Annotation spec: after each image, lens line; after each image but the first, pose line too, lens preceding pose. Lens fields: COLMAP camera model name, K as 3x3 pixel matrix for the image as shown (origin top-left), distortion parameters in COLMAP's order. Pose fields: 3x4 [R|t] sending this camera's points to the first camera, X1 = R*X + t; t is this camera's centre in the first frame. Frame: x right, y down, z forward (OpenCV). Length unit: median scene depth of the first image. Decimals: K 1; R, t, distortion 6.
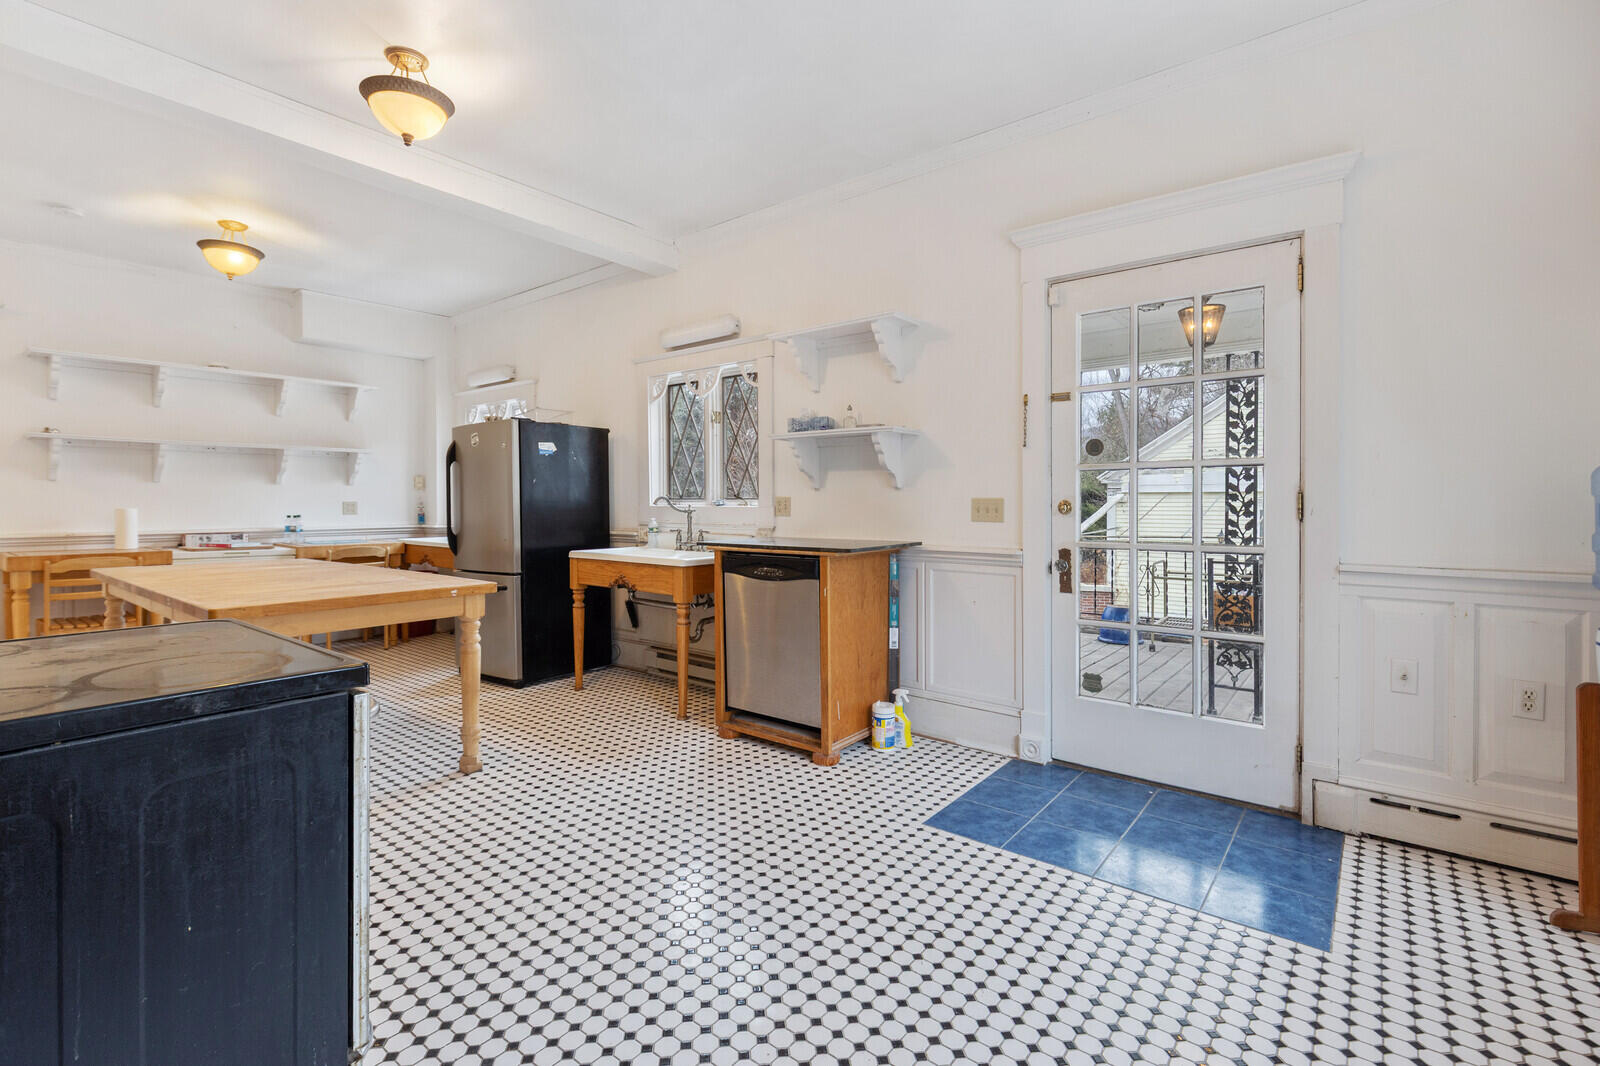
lens RADIAL K [[729.9, 0, 791.0], [0, 729.9, 514.9], [0, 0, 1]] dist [0.001272, -0.001631]
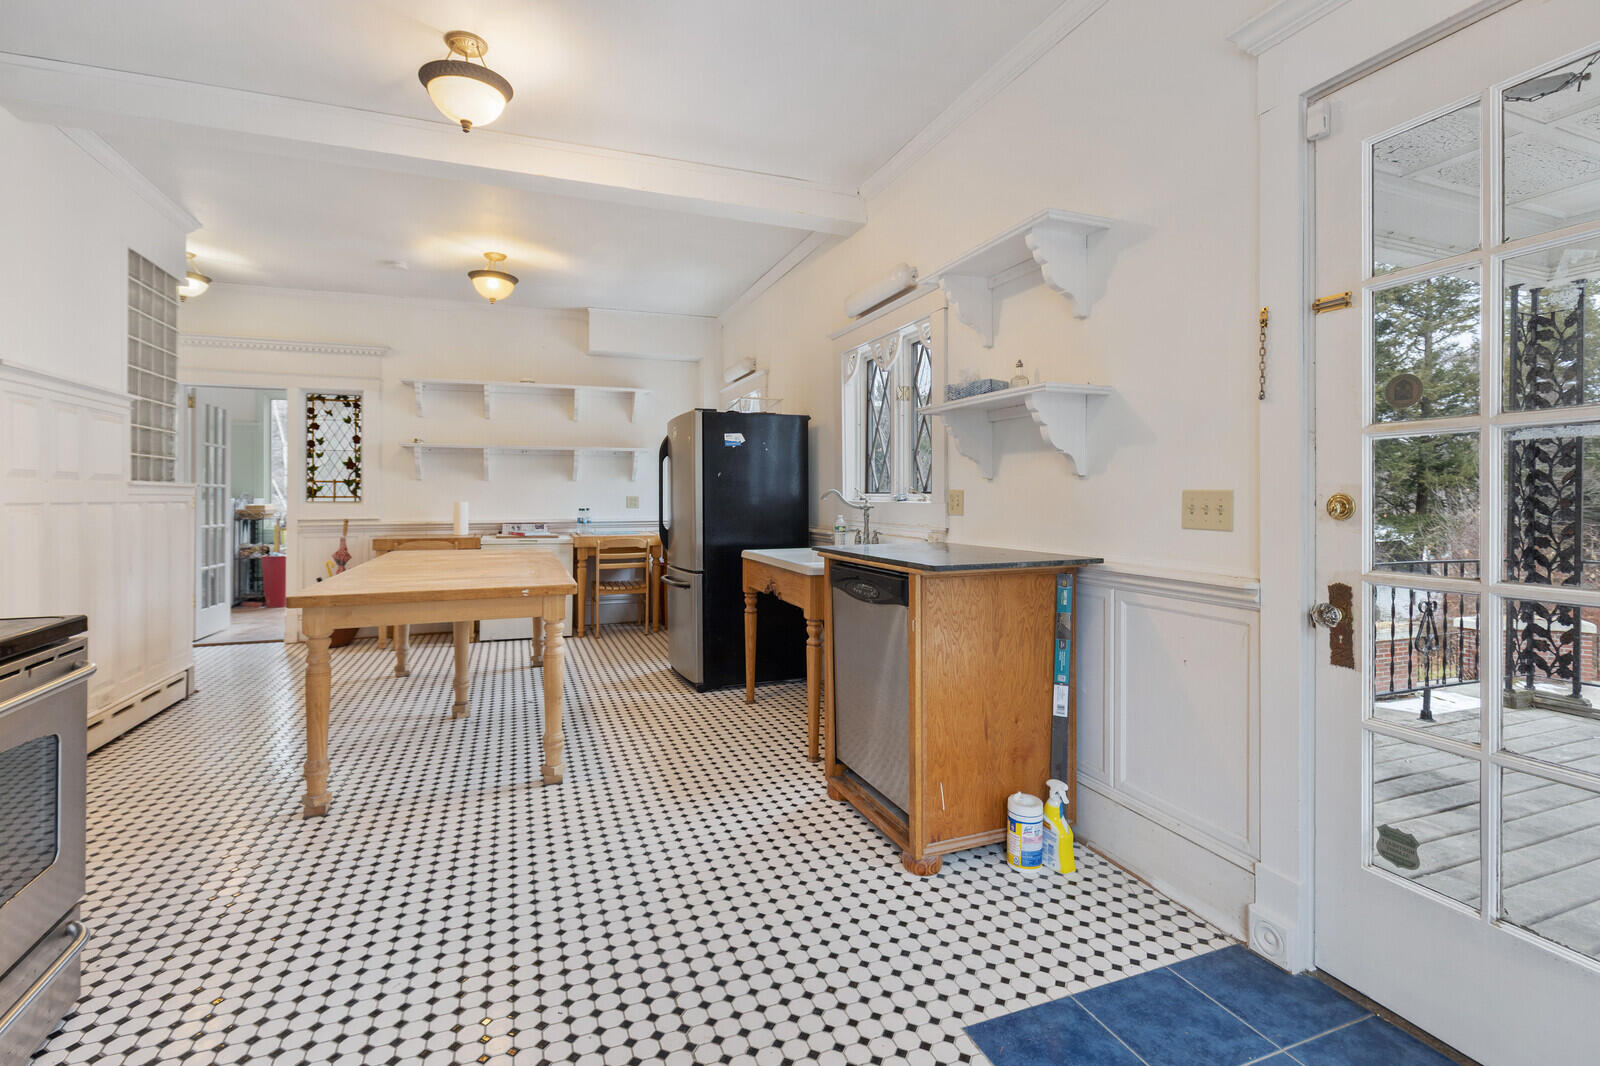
lens RADIAL K [[732.5, 0, 792.0], [0, 732.5, 501.2], [0, 0, 1]] dist [-0.001782, -0.000425]
pose [[0.860383, 0.002907, -0.509640, 0.280856], [-0.008107, 0.999935, -0.007984, -0.006627], [0.509584, 0.011001, 0.860351, 0.306641]]
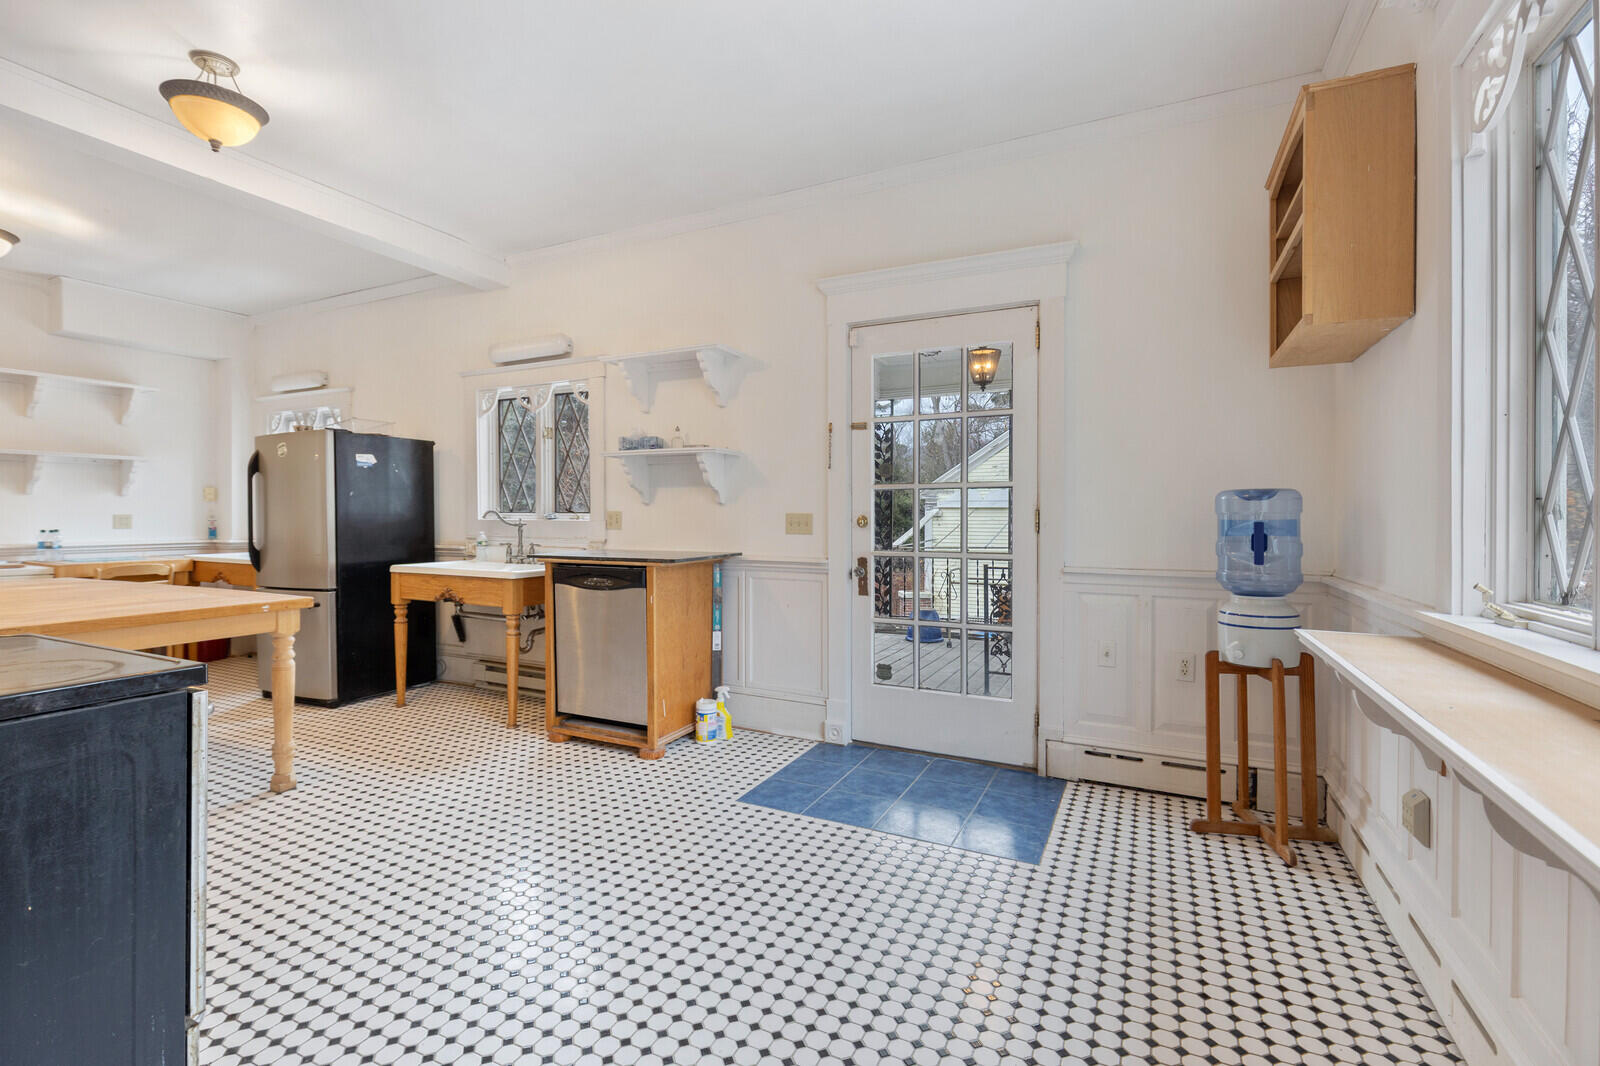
lens RADIAL K [[730.3, 0, 794.2], [0, 730.3, 522.4], [0, 0, 1]] dist [0.000342, -0.000964]
pose [[0.976377, 0.000376, 0.216073, 0.018235], [0.001283, 0.999971, -0.007536, -0.000445], [-0.216070, 0.007636, 0.976348, -0.100267]]
